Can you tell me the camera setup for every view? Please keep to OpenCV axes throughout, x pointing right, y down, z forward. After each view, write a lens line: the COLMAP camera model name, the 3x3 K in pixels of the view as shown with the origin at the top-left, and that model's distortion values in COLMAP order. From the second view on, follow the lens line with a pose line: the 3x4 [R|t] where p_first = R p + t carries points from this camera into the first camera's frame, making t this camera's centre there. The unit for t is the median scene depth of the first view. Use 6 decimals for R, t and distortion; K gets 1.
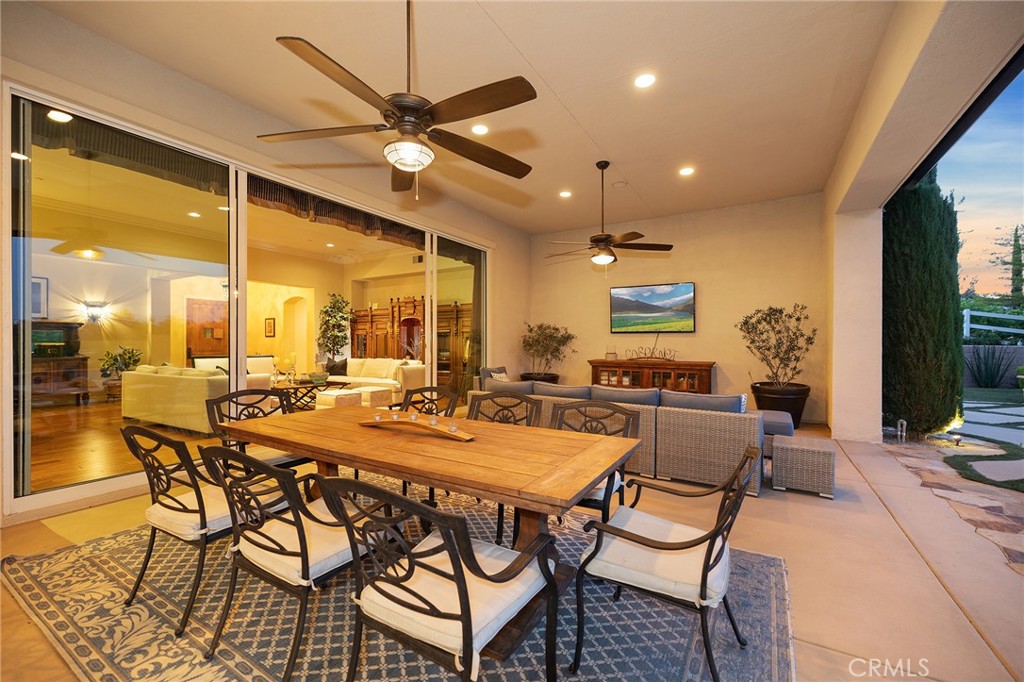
lens RADIAL K [[419.3, 0, 527.0], [0, 419.3, 341.3], [0, 0, 1]] dist [0.001208, 0.000452]
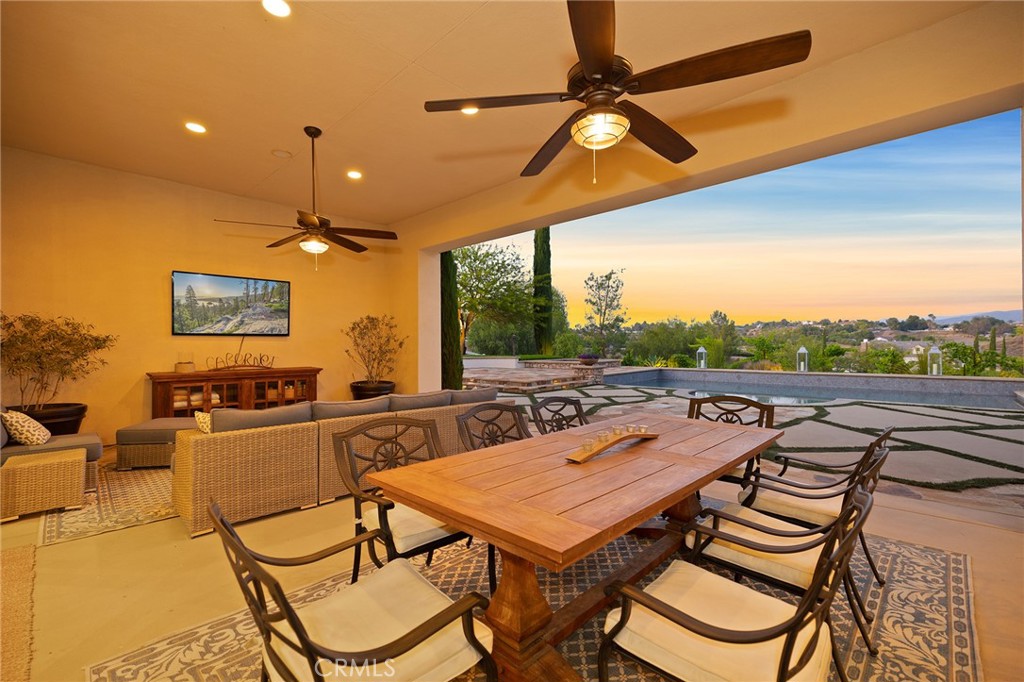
lens RADIAL K [[432.1, 0, 510.6], [0, 432.1, 345.0], [0, 0, 1]] dist [-0.000875, -0.000256]
pose [[0.257850, 0.000339, 0.966185, -0.447408], [0.005550, 0.999983, -0.001832, 0.003545], [-0.966169, 0.005835, 0.257843, 0.333792]]
